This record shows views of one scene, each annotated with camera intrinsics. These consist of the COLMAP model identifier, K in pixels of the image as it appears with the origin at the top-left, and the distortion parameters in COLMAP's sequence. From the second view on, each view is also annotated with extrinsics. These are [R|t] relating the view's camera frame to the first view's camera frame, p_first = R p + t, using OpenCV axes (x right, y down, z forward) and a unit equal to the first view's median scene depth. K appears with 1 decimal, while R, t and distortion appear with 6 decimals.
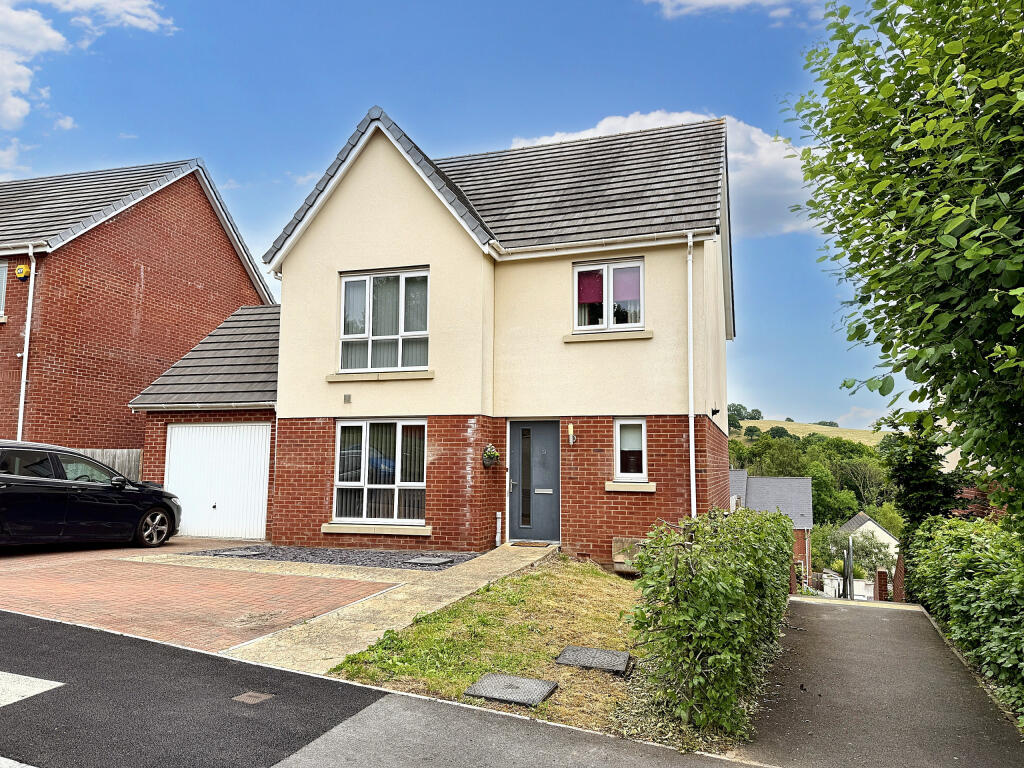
lens RADIAL K [[705.3, 0, 539.4], [0, 705.3, 347.7], [0, 0, 1]] dist [0.035181, -0.024527]
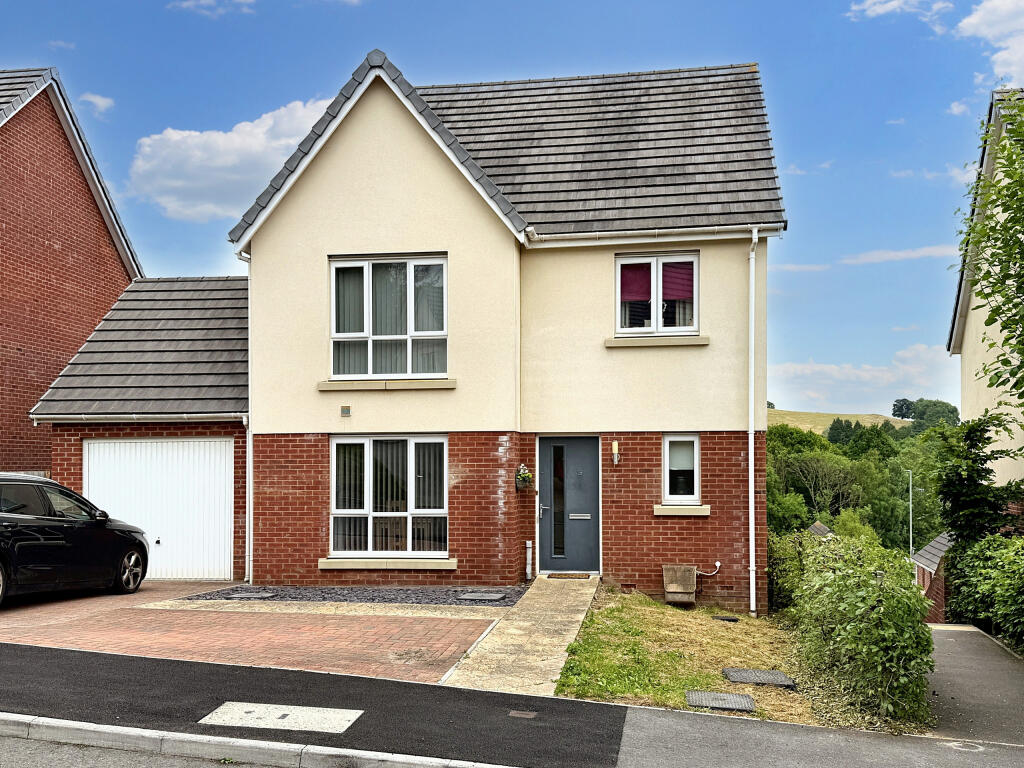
lens RADIAL K [[1053.2, 0, 513.9], [0, 1053.2, 380.7], [0, 0, 1]] dist [0.049365, 0.000000]
pose [[0.984911, 0.001749, 0.173050, -0.298563], [-0.017439, 0.995862, 0.089189, -0.079642], [-0.172178, -0.090861, 0.980866, -0.254822]]
